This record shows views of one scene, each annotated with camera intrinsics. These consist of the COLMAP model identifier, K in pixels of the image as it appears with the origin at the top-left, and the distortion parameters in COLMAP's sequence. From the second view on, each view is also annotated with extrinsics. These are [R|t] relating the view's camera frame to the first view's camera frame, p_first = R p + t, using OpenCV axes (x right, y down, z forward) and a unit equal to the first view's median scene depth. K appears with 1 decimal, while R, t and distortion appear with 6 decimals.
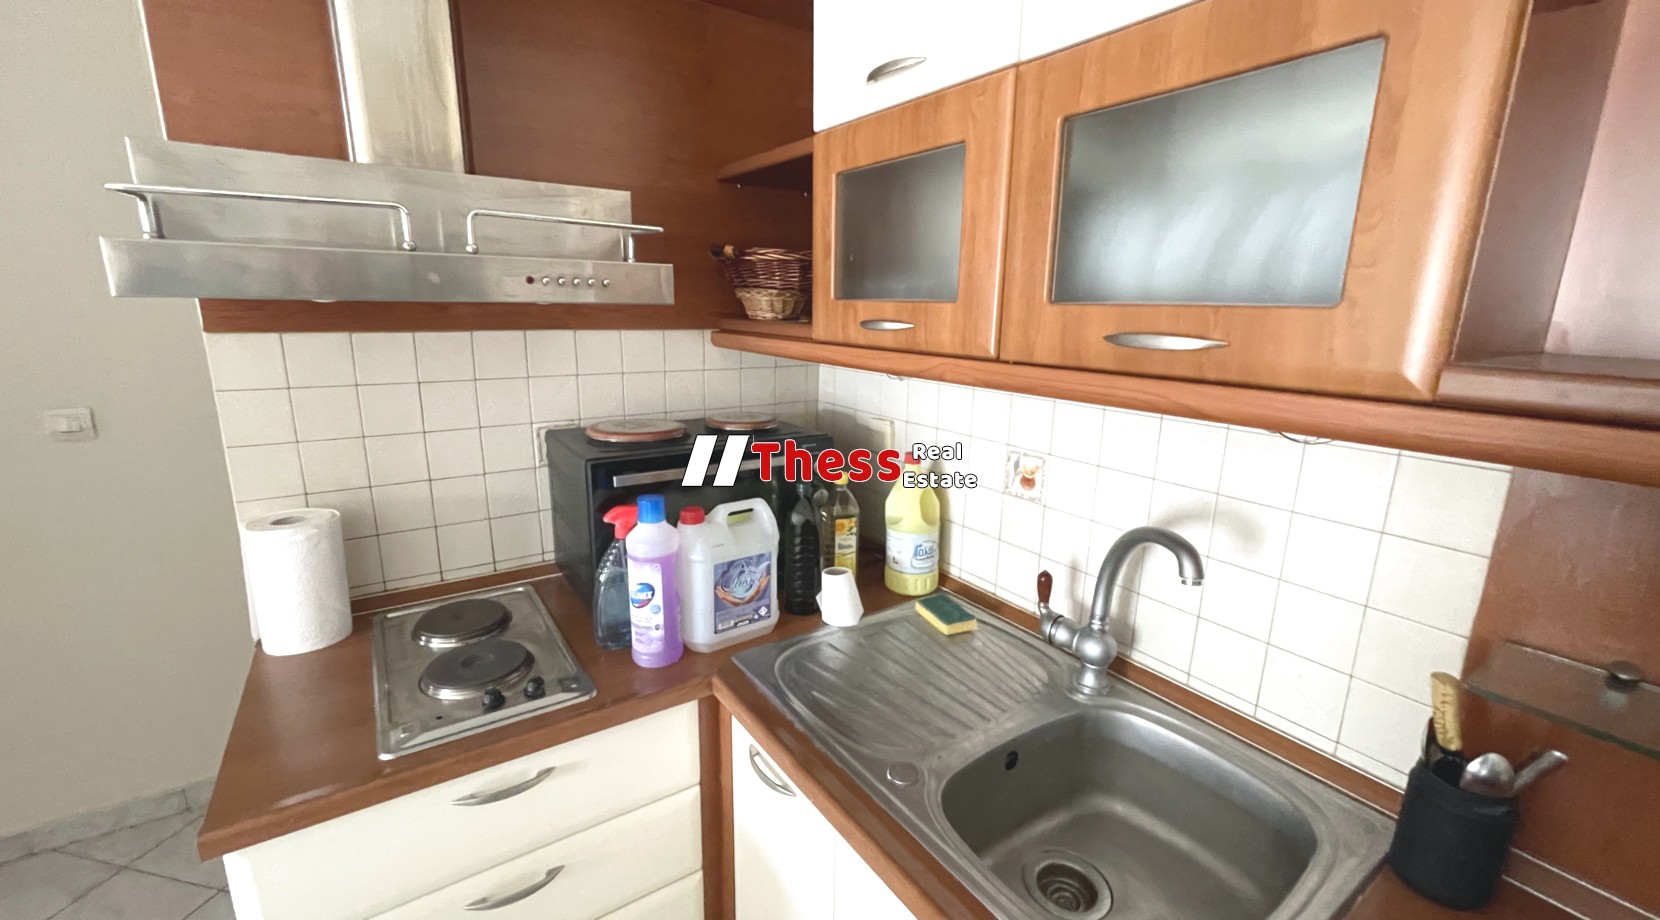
lens RADIAL K [[660.9, 0, 831.1], [0, 660.9, 458.6], [0, 0, 1]] dist [-0.001837, 0.000266]
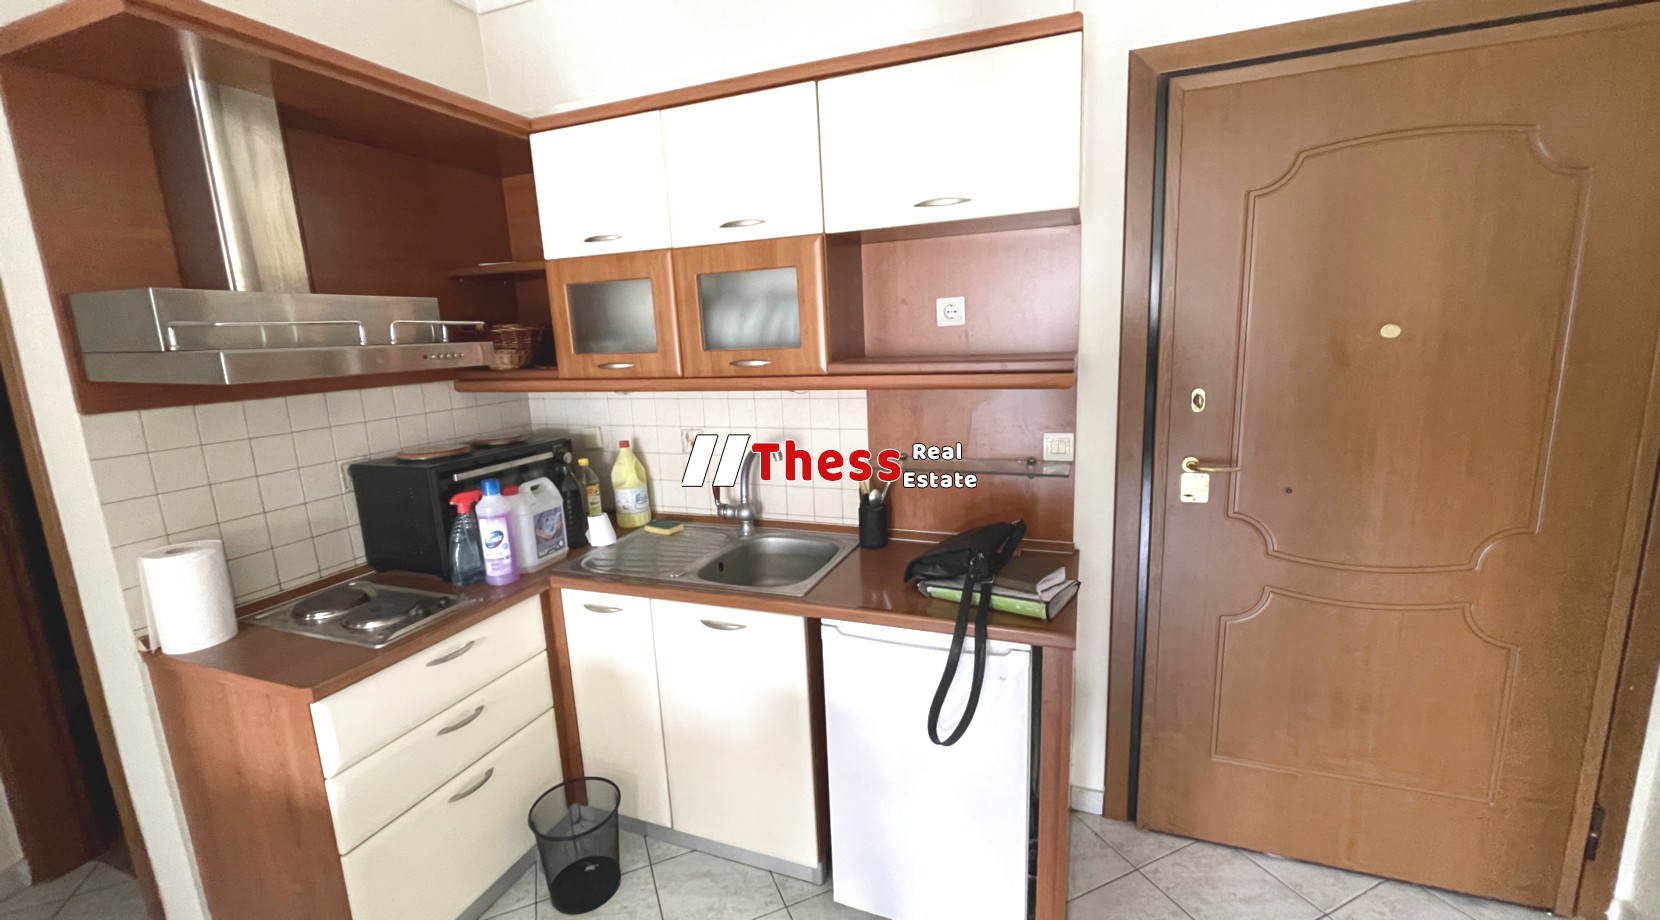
lens RADIAL K [[660.8, 0, 833.4], [0, 660.8, 456.4], [0, 0, 1]] dist [-0.010893, -0.000038]
pose [[0.817817, -0.156946, 0.553664, -0.448151], [0.183481, 0.982994, 0.007627, 0.137853], [-0.545445, 0.095349, 0.832706, -0.803742]]
